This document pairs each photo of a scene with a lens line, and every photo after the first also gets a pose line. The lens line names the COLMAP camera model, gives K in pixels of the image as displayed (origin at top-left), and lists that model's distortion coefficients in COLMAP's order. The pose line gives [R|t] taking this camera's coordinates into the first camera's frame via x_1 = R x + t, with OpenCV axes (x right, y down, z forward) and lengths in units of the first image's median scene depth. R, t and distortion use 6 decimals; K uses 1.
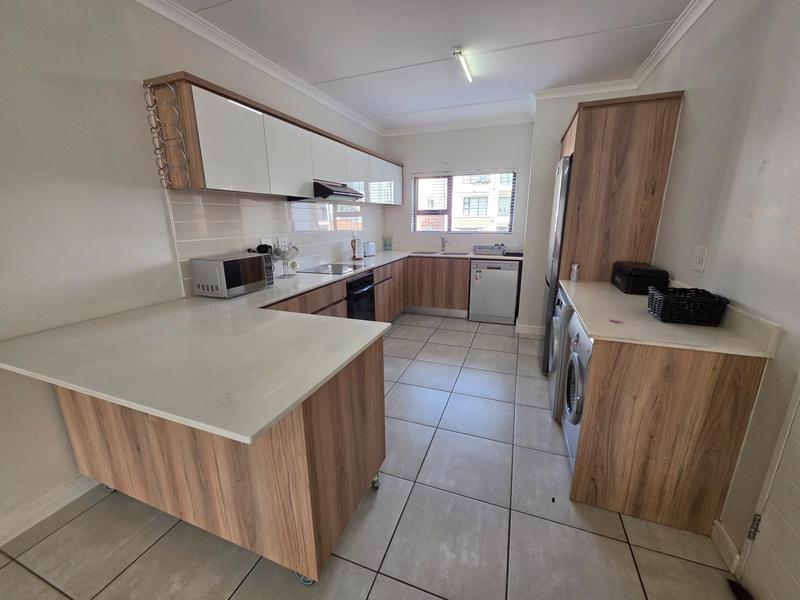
lens RADIAL K [[323.1, 0, 398.6], [0, 323.1, 299.6], [0, 0, 1]] dist [-0.003416, -0.000318]
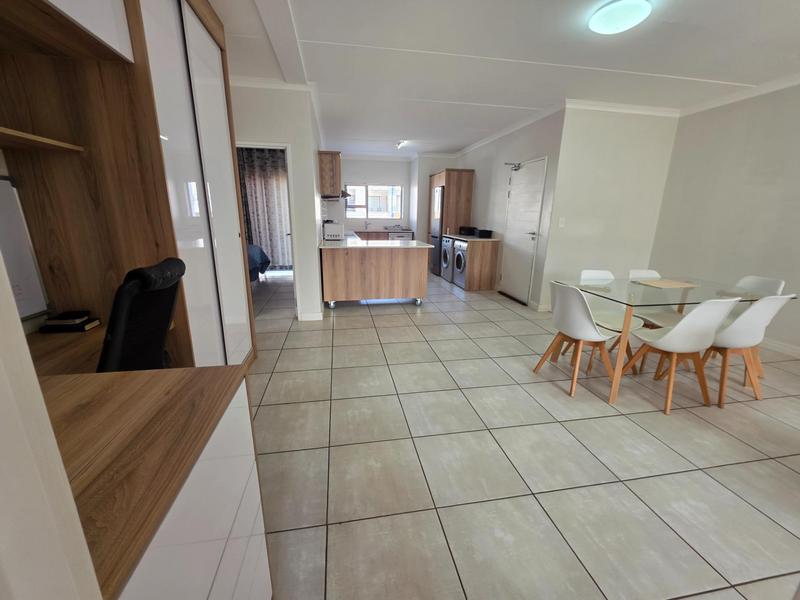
lens RADIAL K [[323.1, 0, 398.4], [0, 323.1, 299.1], [0, 0, 1]] dist [-0.003416, -0.000318]
pose [[0.860844, -0.112009, 0.496389, -1.275745], [0.106961, 0.993510, 0.038691, 0.350487], [-0.497501, 0.019787, 0.867237, -1.165986]]
